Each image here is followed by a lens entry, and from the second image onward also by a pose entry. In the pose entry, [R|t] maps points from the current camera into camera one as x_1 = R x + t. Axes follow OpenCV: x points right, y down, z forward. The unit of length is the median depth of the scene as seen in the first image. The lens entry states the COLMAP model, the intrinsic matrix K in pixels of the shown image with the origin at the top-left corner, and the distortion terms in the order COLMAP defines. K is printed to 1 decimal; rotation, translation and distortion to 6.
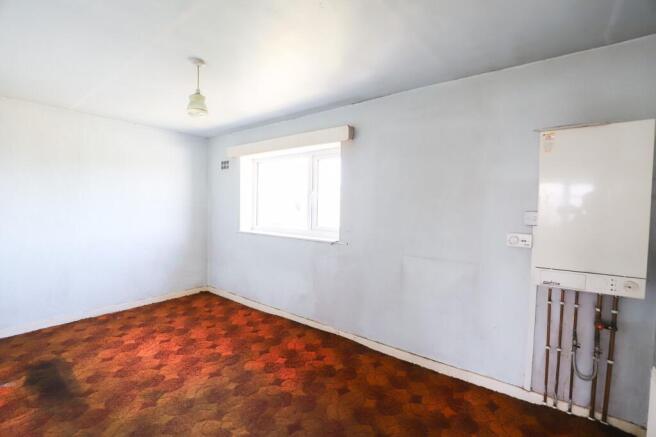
lens RADIAL K [[302.3, 0, 328.0], [0, 302.3, 218.5], [0, 0, 1]] dist [-0.015961, -0.000325]
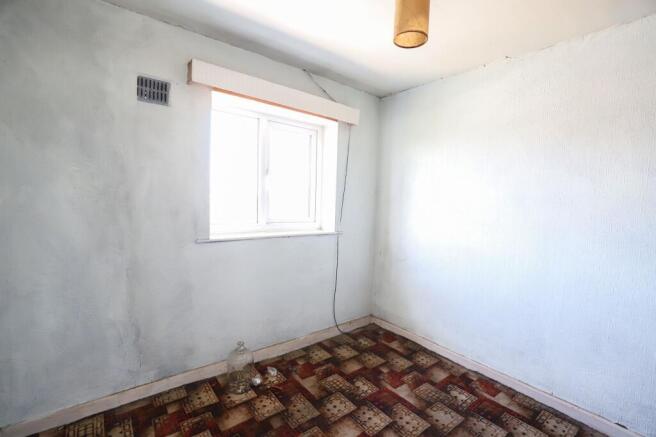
lens RADIAL K [[302.3, 0, 328.0], [0, 302.3, 218.5], [0, 0, 1]] dist [-0.015961, -0.000325]
pose [[0.242811, -0.078245, 0.966913, -0.733202], [0.000346, 0.996749, 0.080572, -0.034762], [-0.970074, -0.019229, 0.242049, 0.690152]]
